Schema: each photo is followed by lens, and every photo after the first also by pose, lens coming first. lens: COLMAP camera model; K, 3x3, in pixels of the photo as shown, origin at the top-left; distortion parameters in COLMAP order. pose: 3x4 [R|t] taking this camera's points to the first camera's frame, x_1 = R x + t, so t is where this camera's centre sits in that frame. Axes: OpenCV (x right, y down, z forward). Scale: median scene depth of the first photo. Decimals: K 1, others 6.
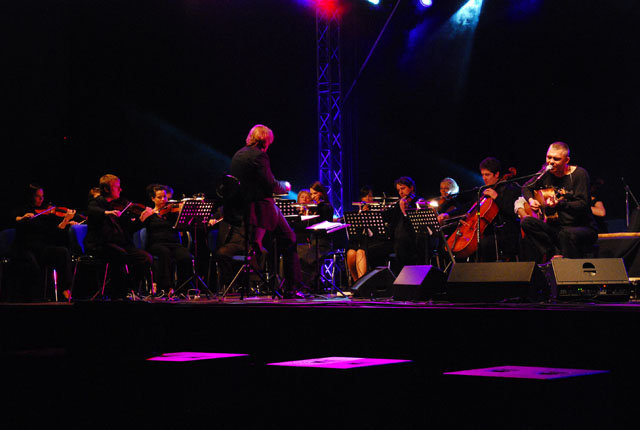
lens RADIAL K [[1487.2, 0, 320.0], [0, 1487.2, 215.0], [0, 0, 1]] dist [0.488176, 0.069451]
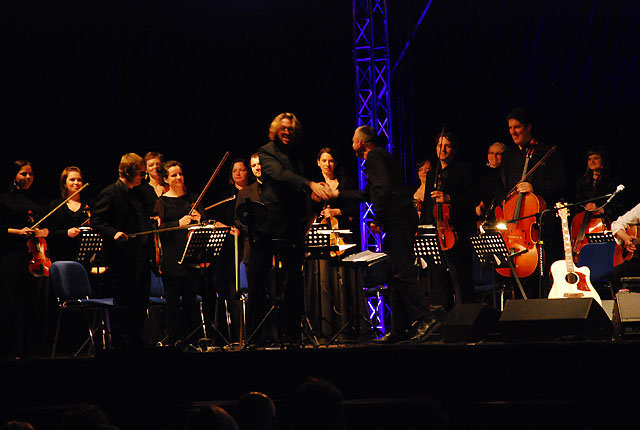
lens RADIAL K [[2974.9, 0, 320.0], [0, 2974.9, 215.0], [0, 0, 1]] dist [2.239778, 0.409143]
pose [[0.999612, -0.022521, -0.016404, 0.005225], [0.022560, 0.999743, 0.002161, -0.019099], [0.016351, -0.002530, 0.999863, -0.613031]]
